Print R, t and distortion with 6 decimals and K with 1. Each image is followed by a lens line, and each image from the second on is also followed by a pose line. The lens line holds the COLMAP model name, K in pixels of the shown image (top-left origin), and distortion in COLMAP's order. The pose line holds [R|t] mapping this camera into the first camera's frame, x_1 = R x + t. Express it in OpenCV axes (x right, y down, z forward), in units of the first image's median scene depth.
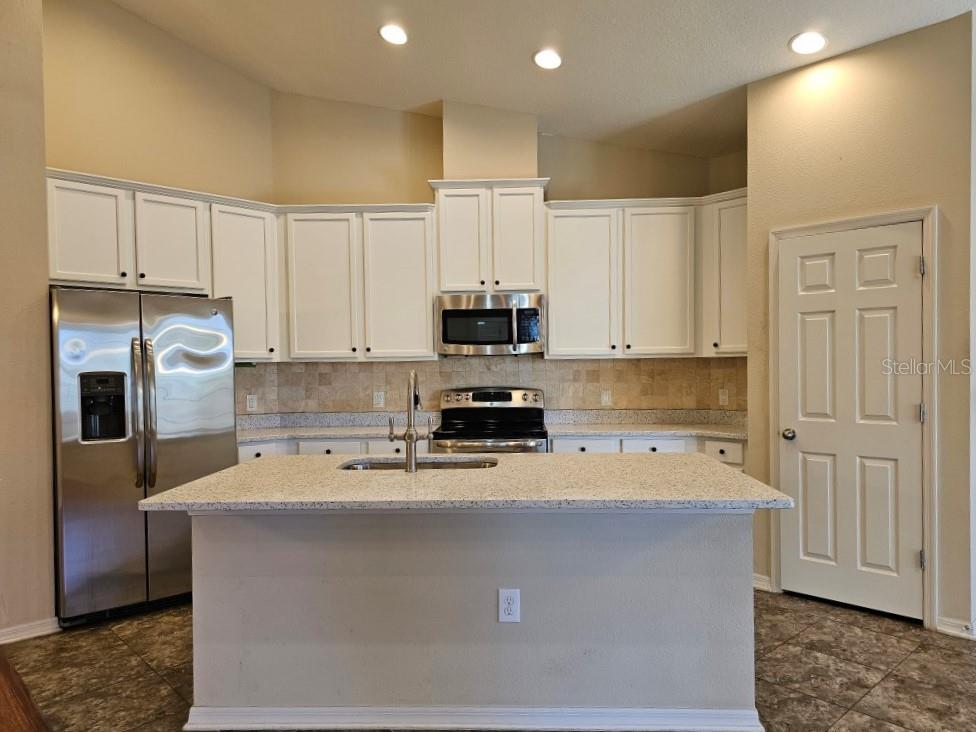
lens RADIAL K [[683.4, 0, 496.7], [0, 683.4, 373.6], [0, 0, 1]] dist [0.051919, -0.032487]
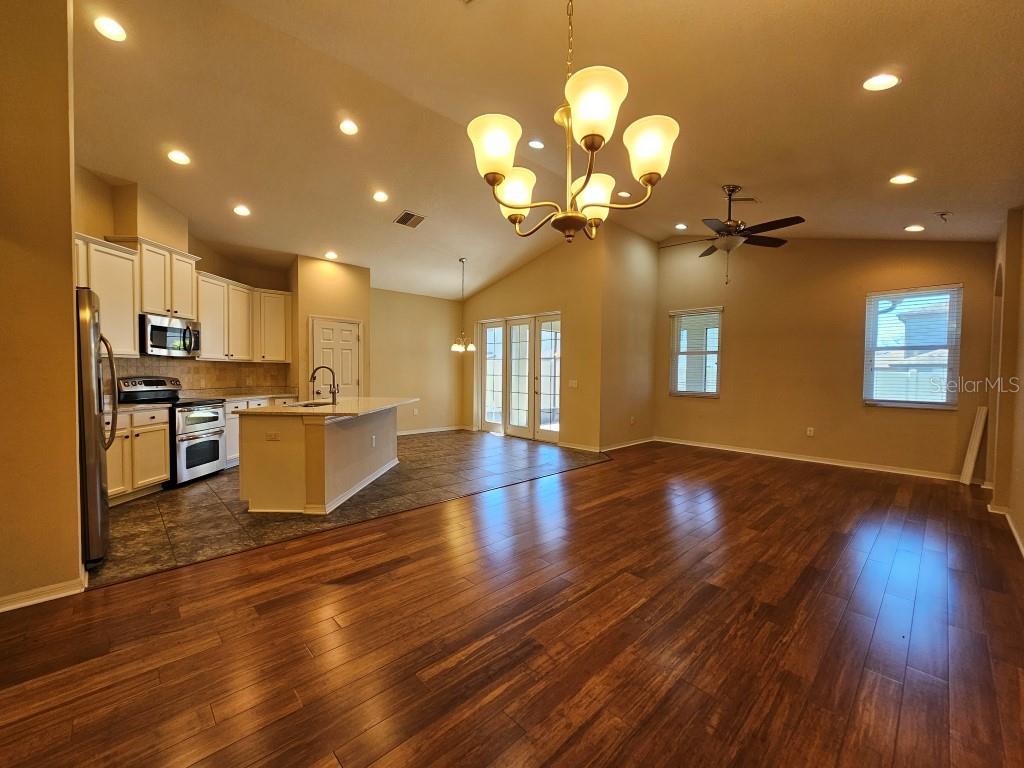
lens RADIAL K [[416.9, 0, 516.1], [0, 416.9, 384.6], [0, 0, 1]] dist [-0.002907, 0.001811]
pose [[-0.010538, -0.019238, 0.999759, -1.137726], [0.000602, 0.999815, 0.019245, 0.024226], [-0.999944, 0.000805, -0.010525, 0.221832]]
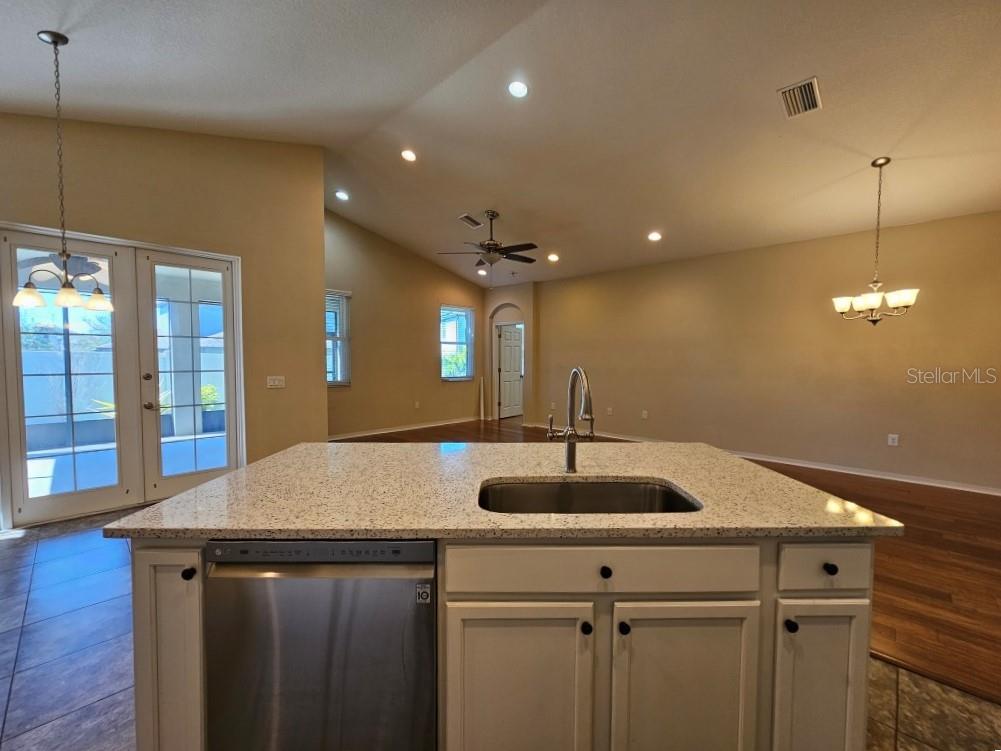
lens RADIAL K [[407.5, 0, 508.4], [0, 407.5, 375.2], [0, 0, 1]] dist [-0.002907, 0.001811]
pose [[-0.999101, 0.007884, -0.041663, -0.022625], [0.005519, 0.998383, 0.056581, -0.017594], [0.042041, 0.056301, -0.997528, 1.020005]]
